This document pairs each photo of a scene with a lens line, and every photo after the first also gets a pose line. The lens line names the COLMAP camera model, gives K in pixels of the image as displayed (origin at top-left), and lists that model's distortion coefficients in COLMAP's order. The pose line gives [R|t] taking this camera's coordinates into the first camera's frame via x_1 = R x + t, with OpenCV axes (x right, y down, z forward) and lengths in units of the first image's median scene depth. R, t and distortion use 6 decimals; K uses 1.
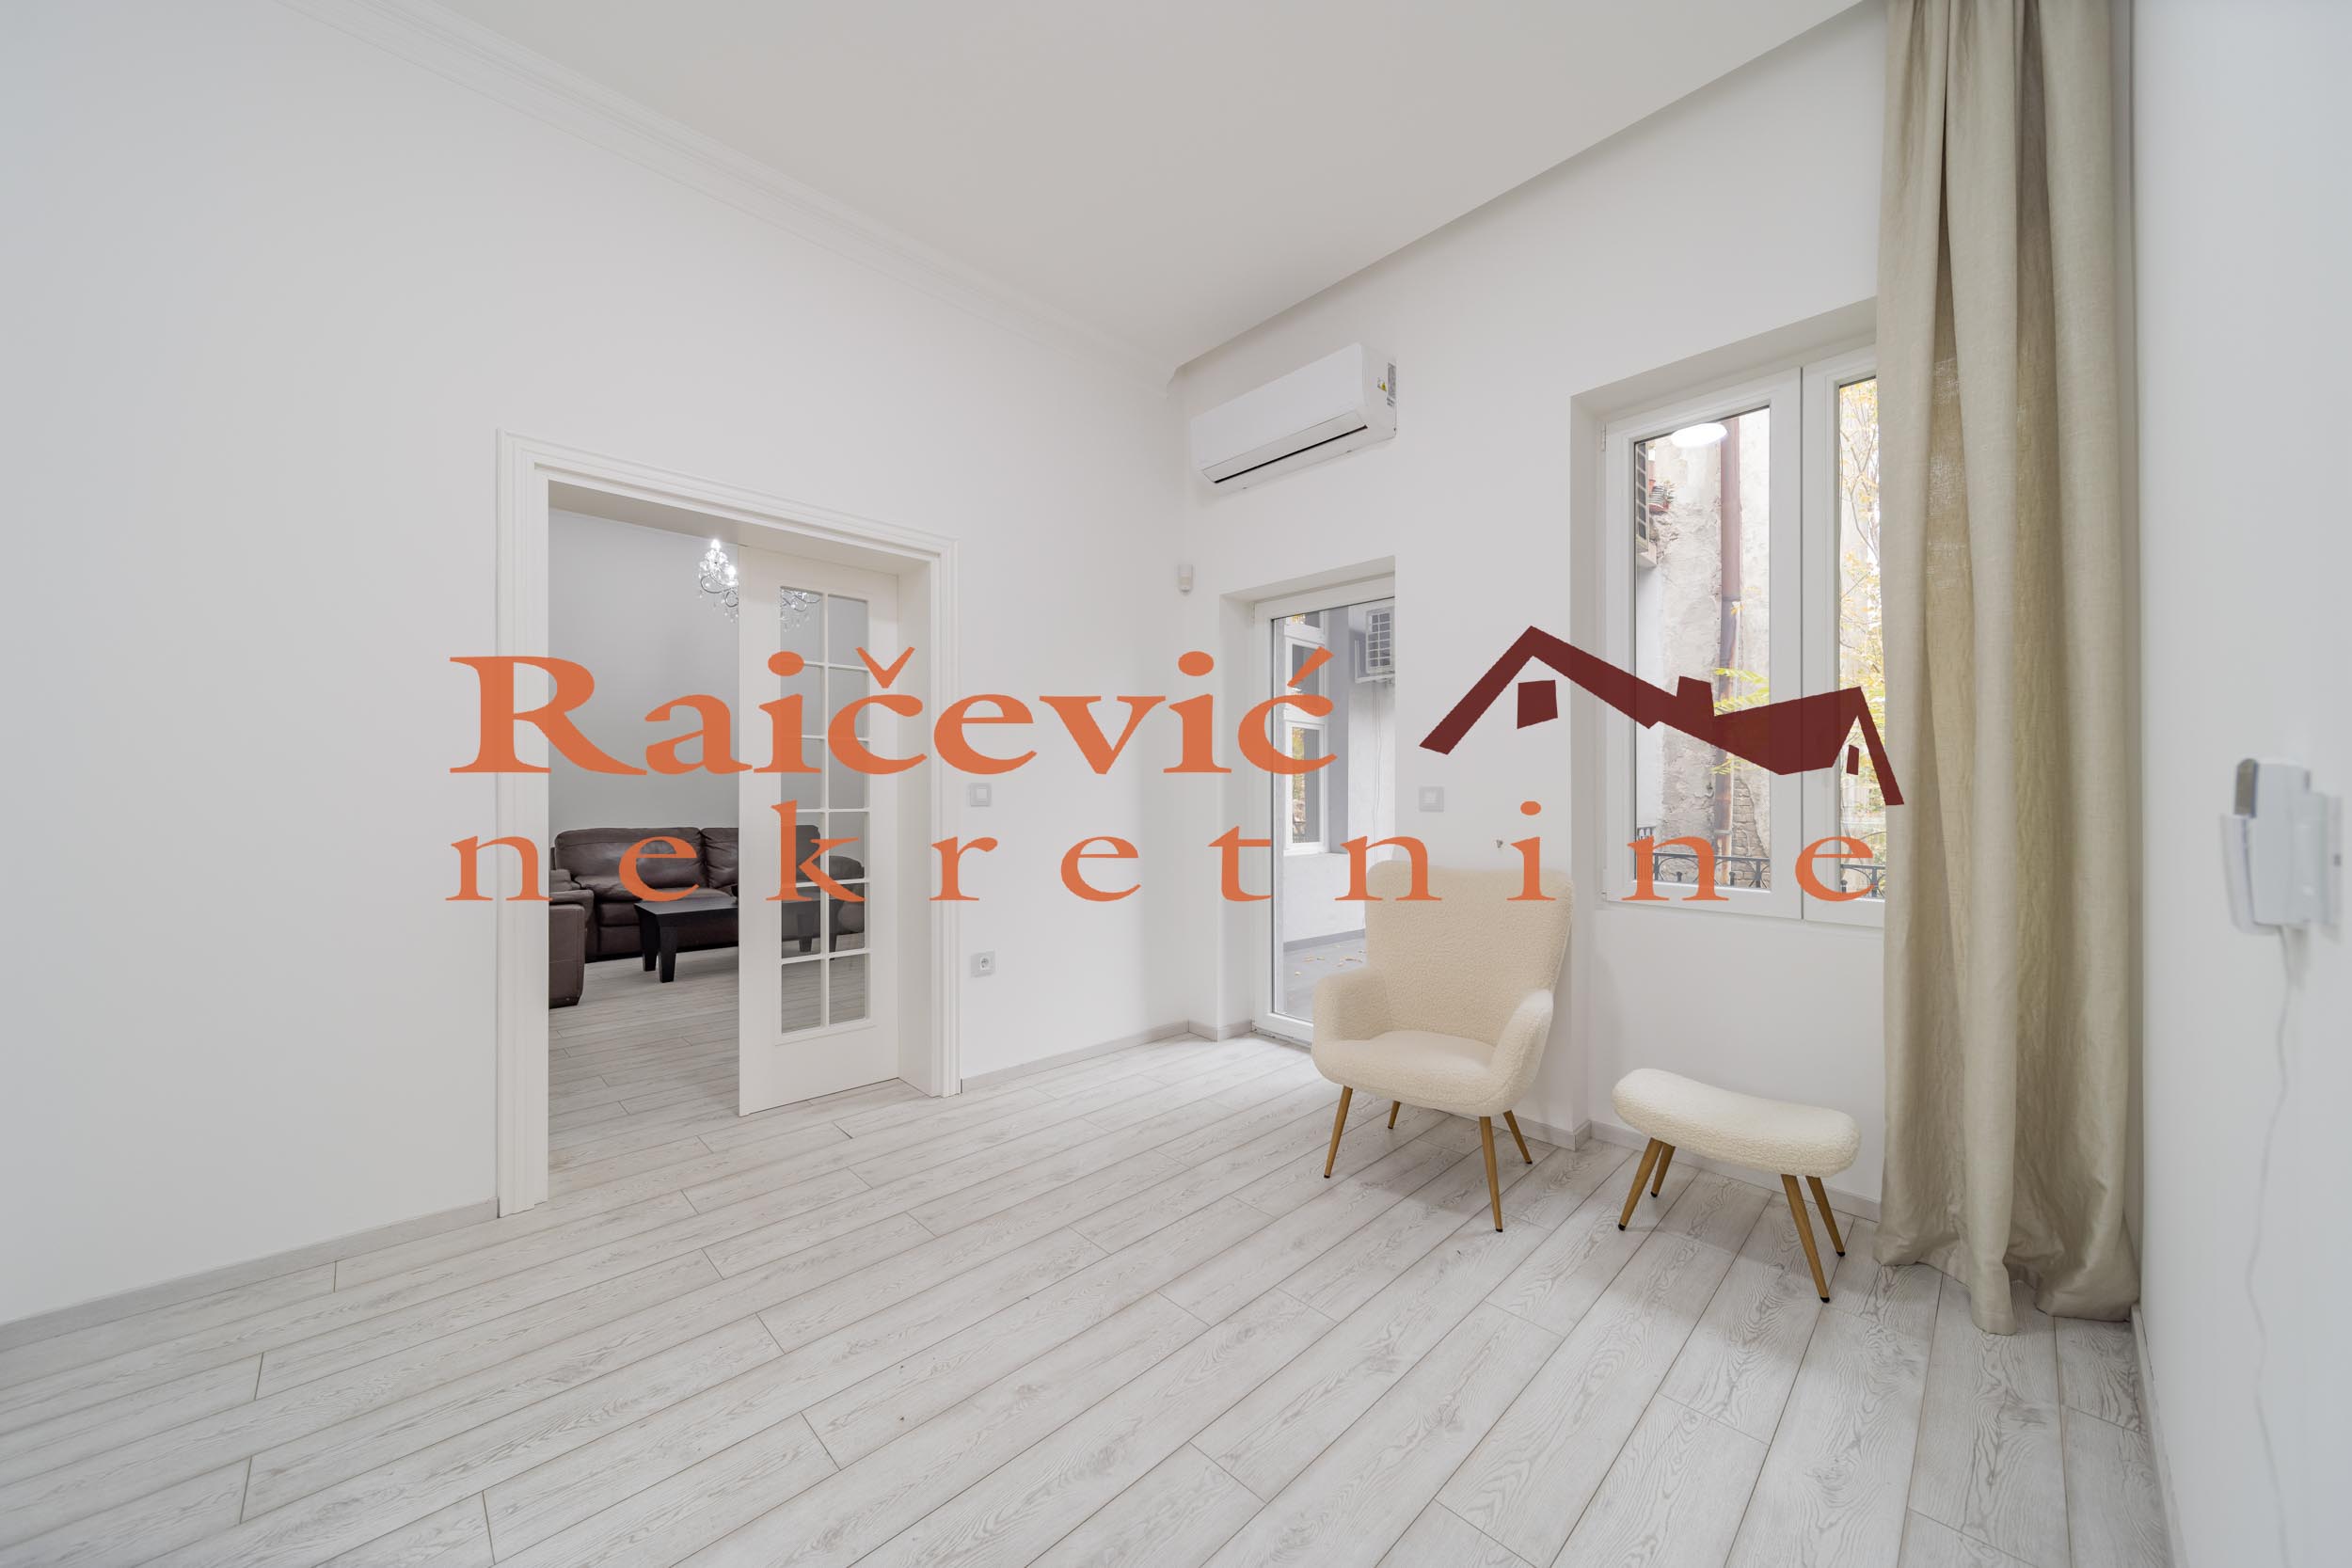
lens RADIAL K [[821.2, 0, 1169.1], [0, 821.2, 791.5], [0, 0, 1]] dist [0.003156, -0.000587]
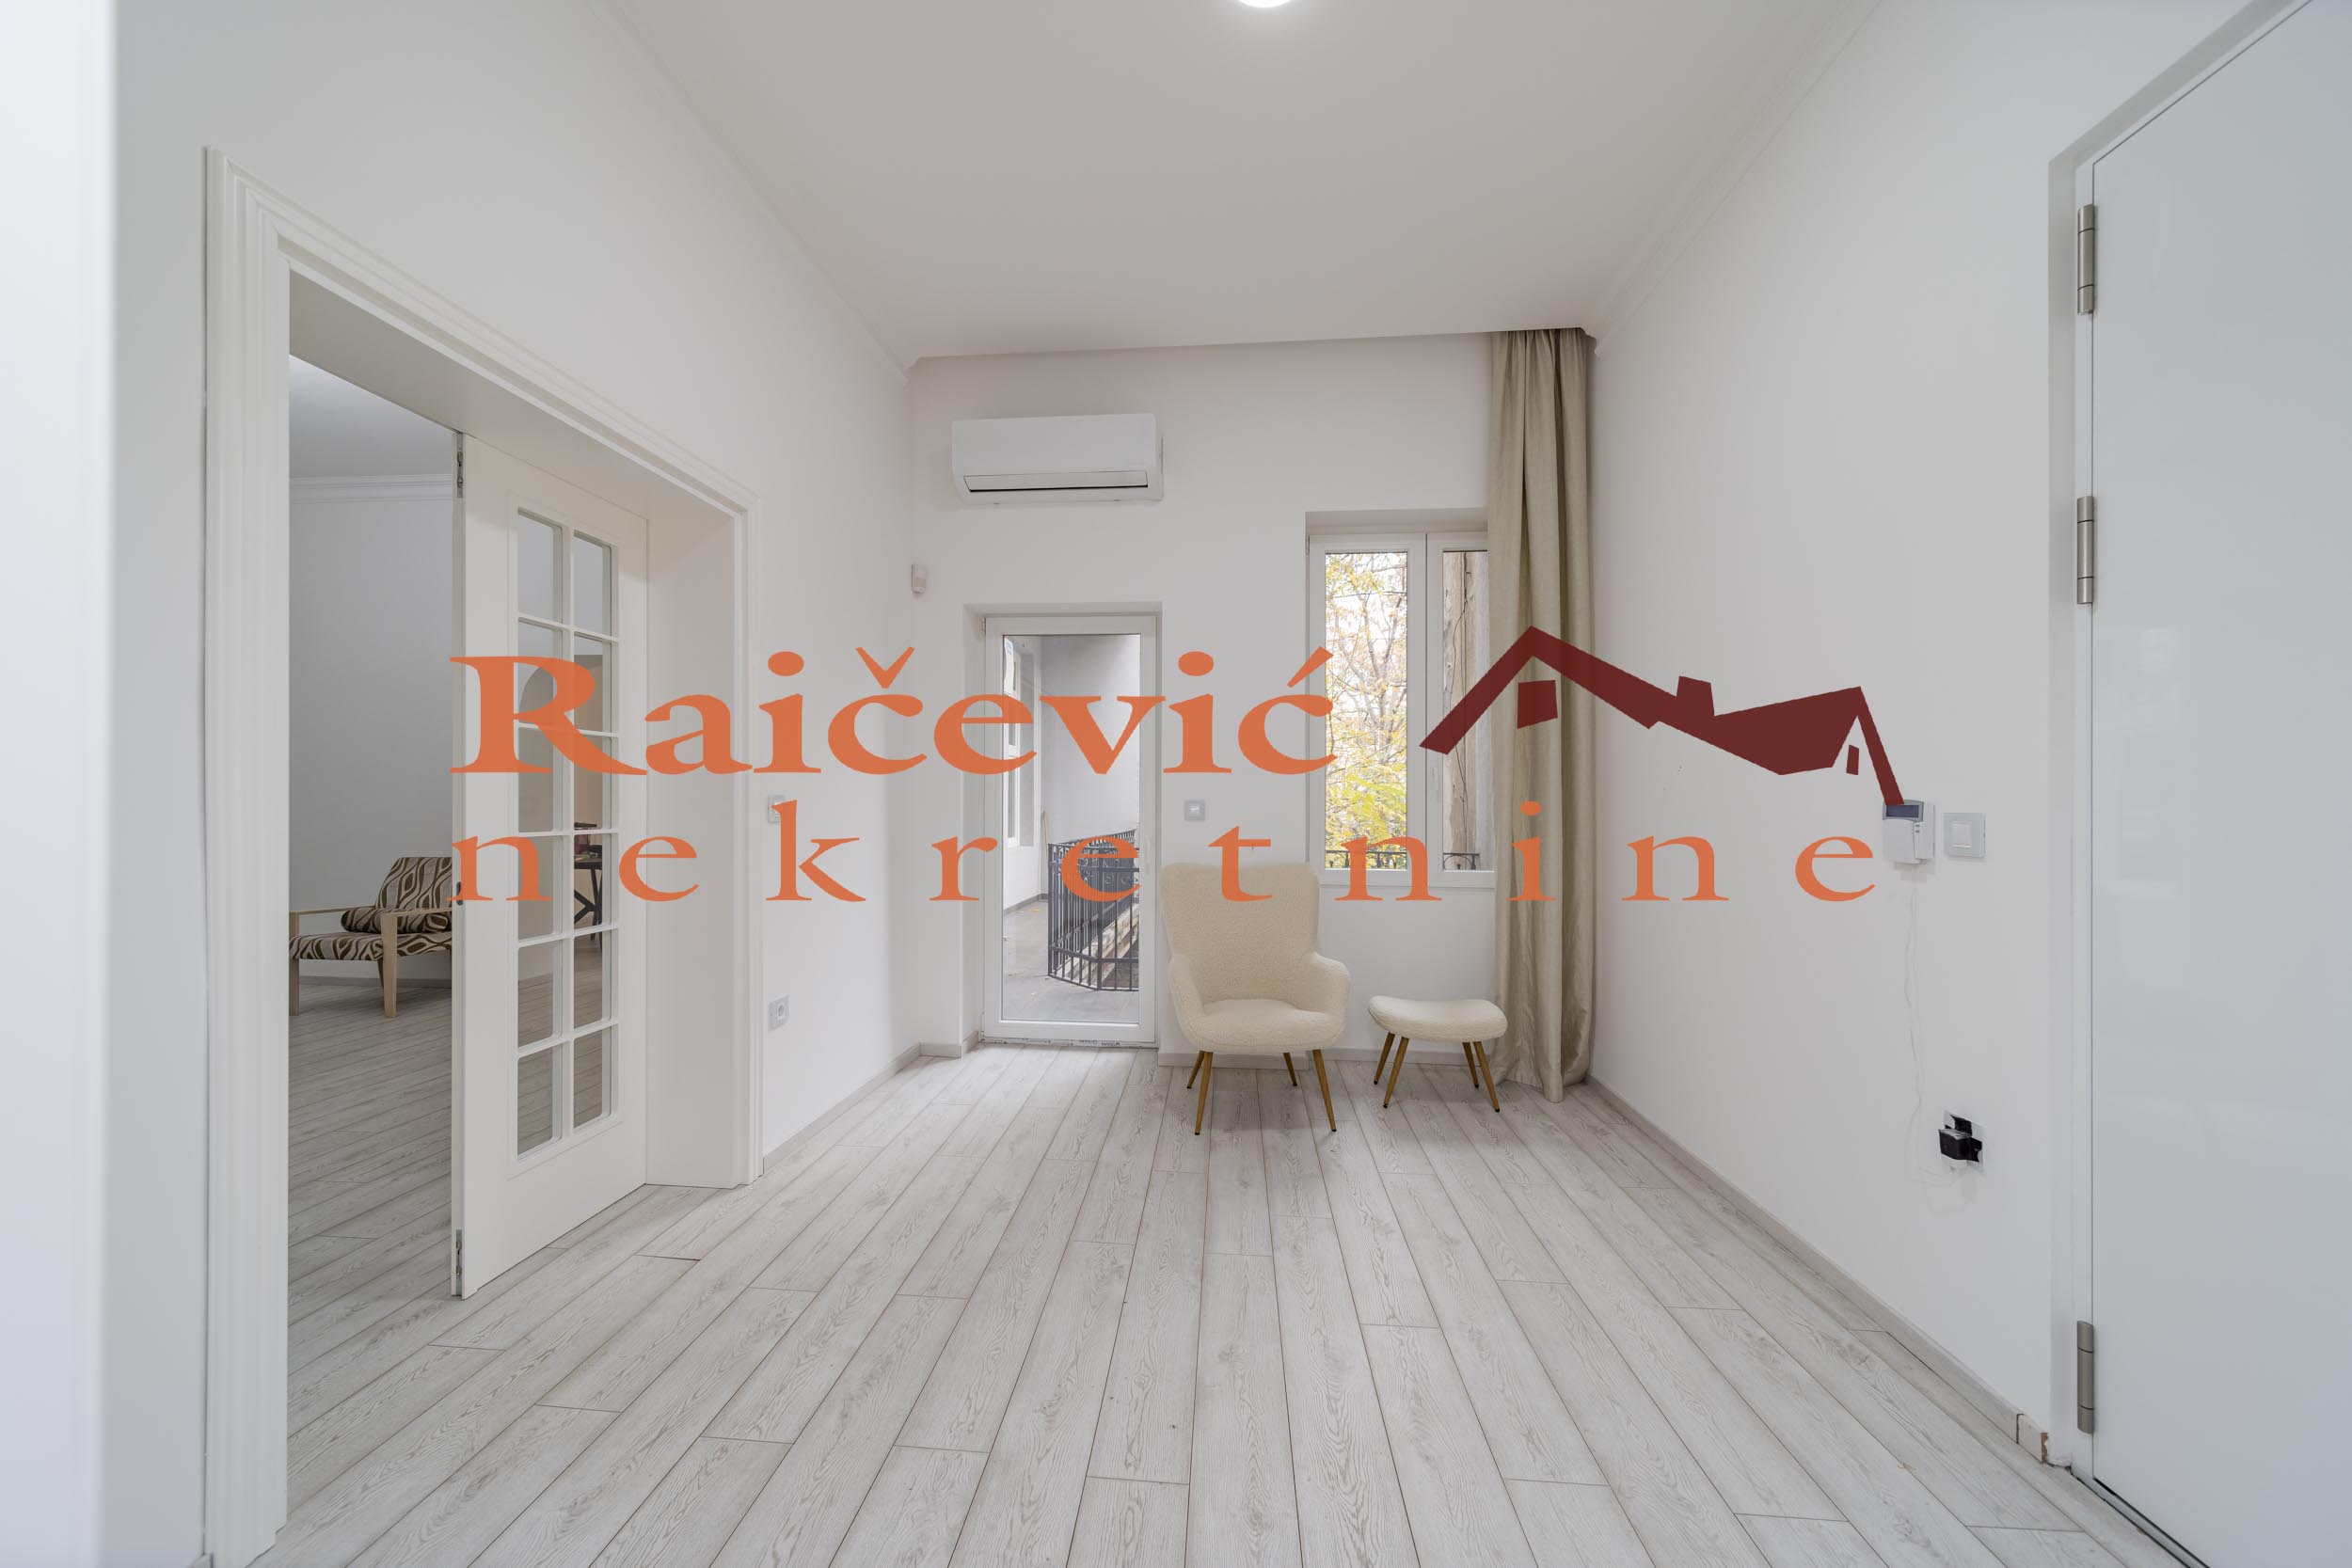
lens RADIAL K [[821.2, 0, 1169.9], [0, 821.2, 796.9], [0, 0, 1]] dist [0.003156, -0.000587]
pose [[0.749859, 0.003614, 0.661588, -0.690987], [-0.001772, 0.999992, -0.003454, -0.008574], [-0.661596, 0.001418, 0.749860, 0.165220]]
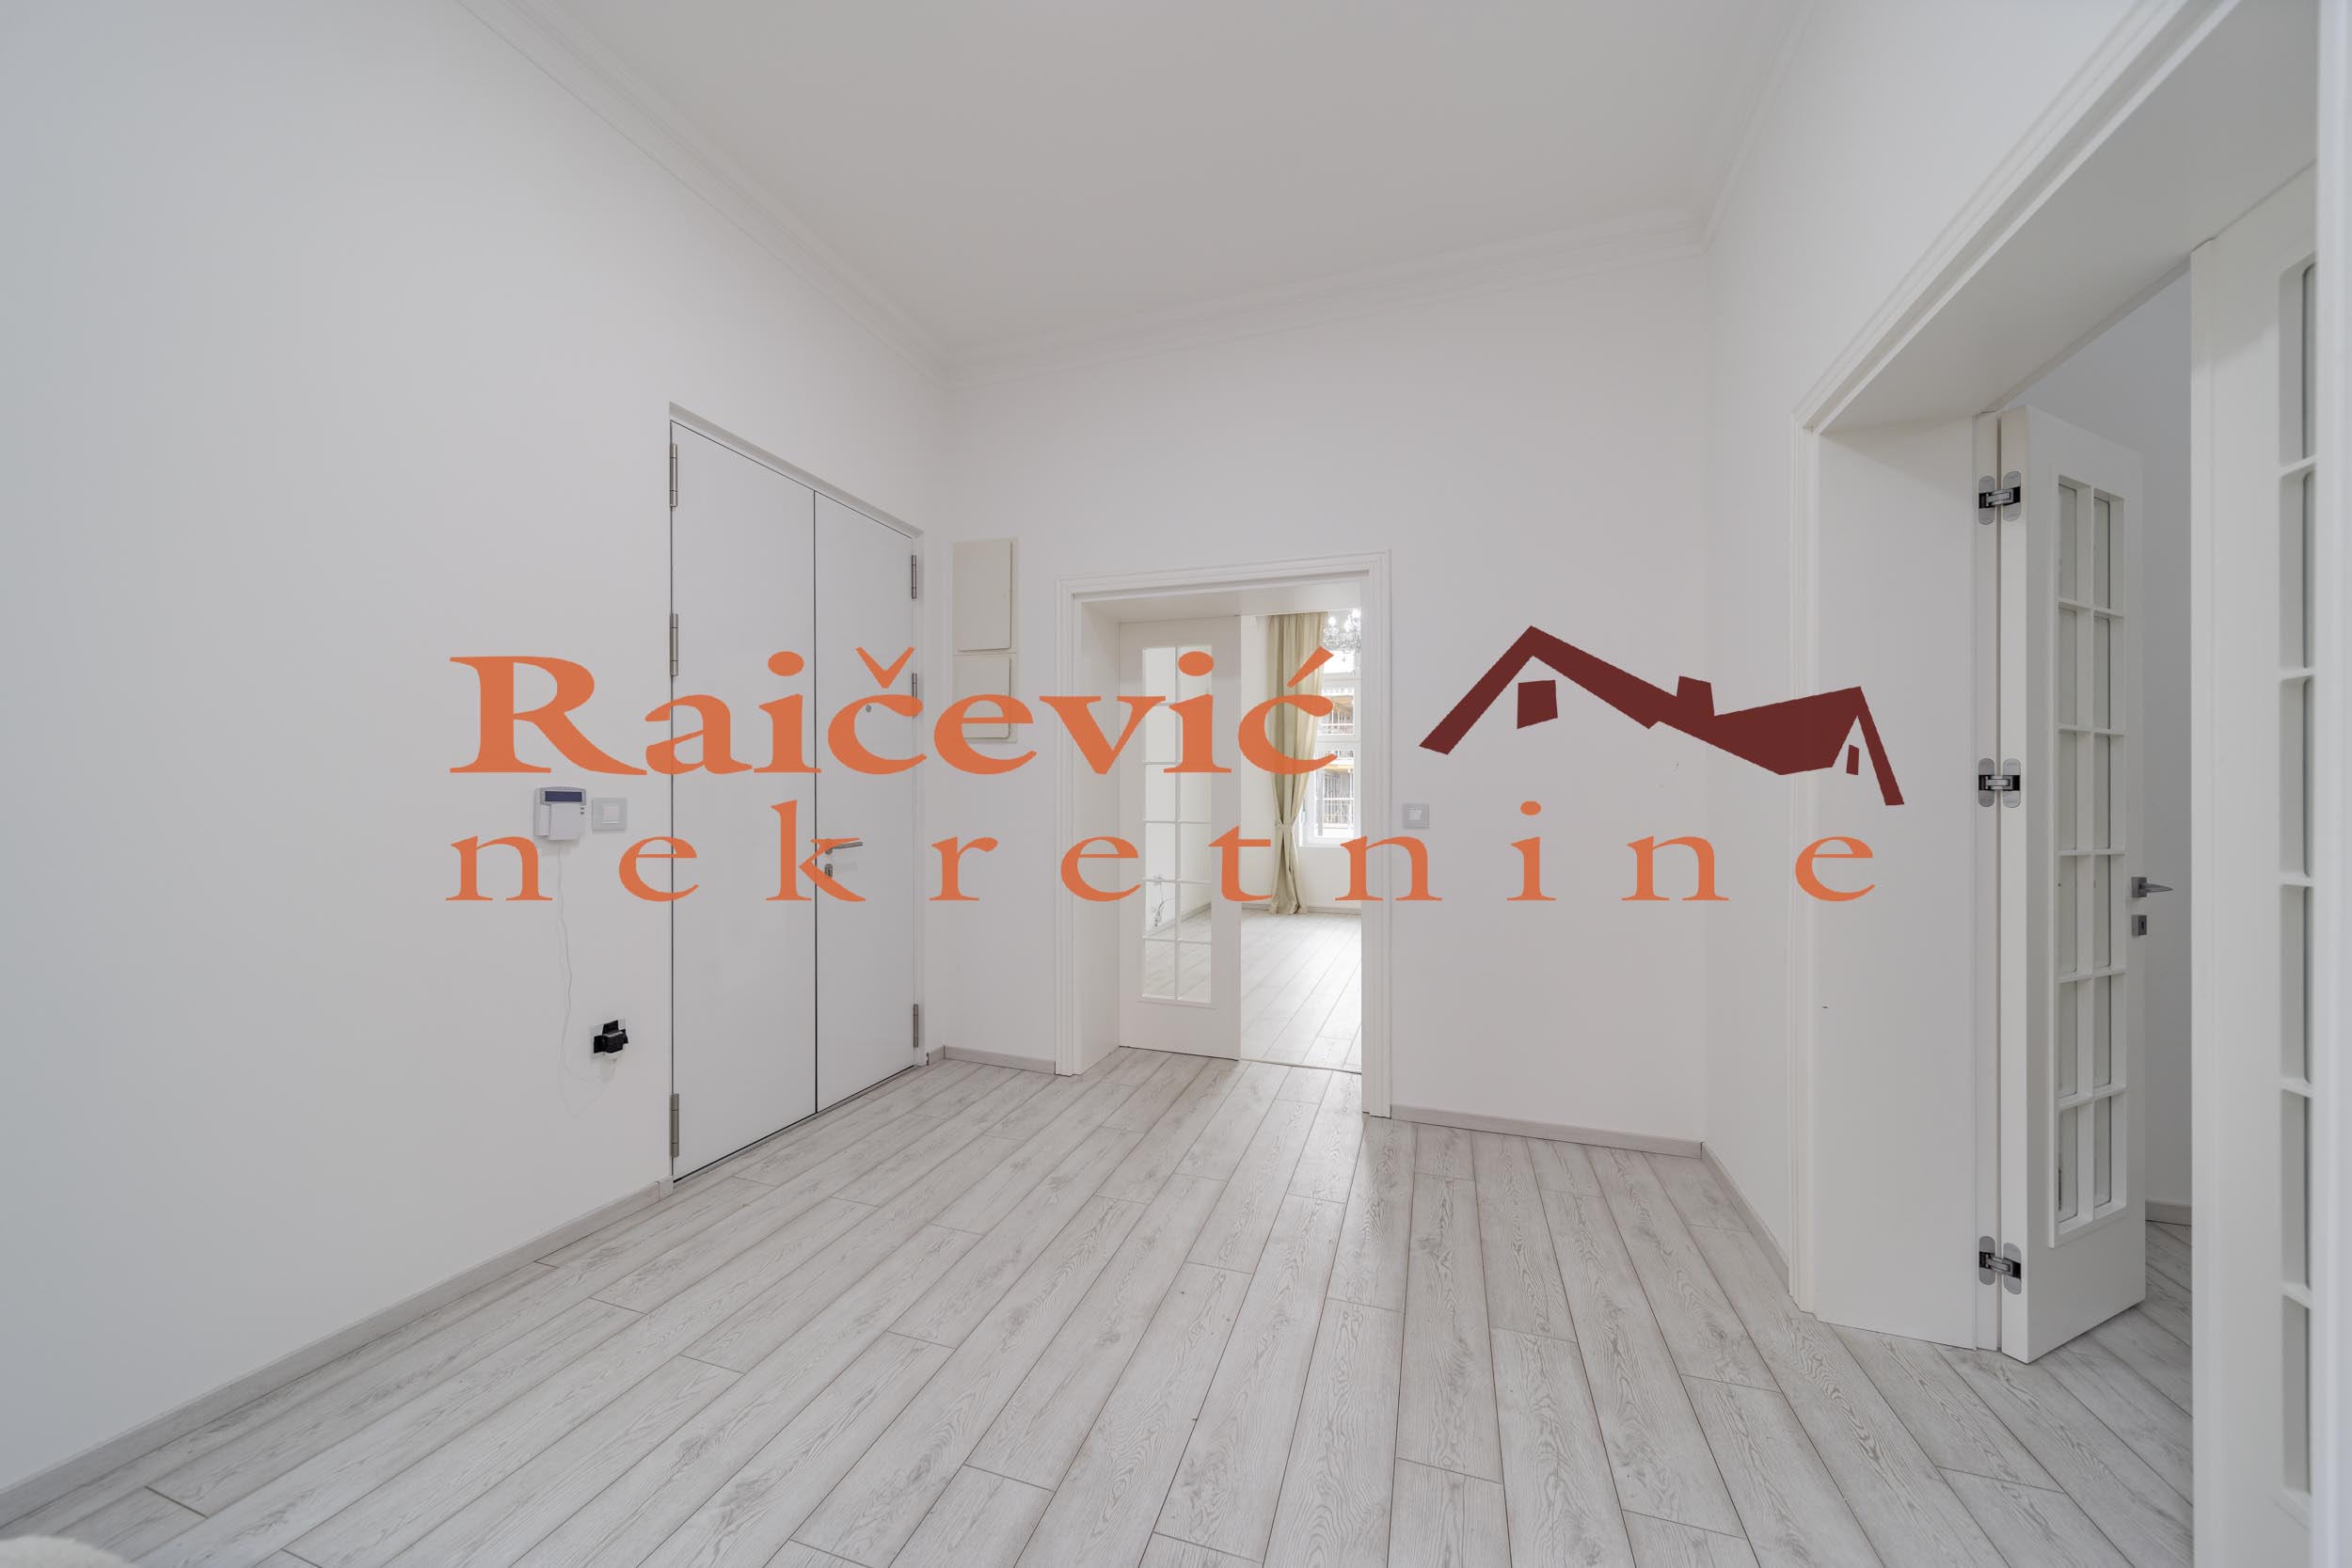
lens RADIAL K [[821.2, 0, 1157.1], [0, 821.2, 797.3], [0, 0, 1]] dist [0.003156, -0.000587]
pose [[-0.894294, -0.019582, -0.447051, 0.208535], [-0.017566, 0.999808, -0.008653, -0.001557], [0.447134, 0.000114, -0.894467, 1.469631]]
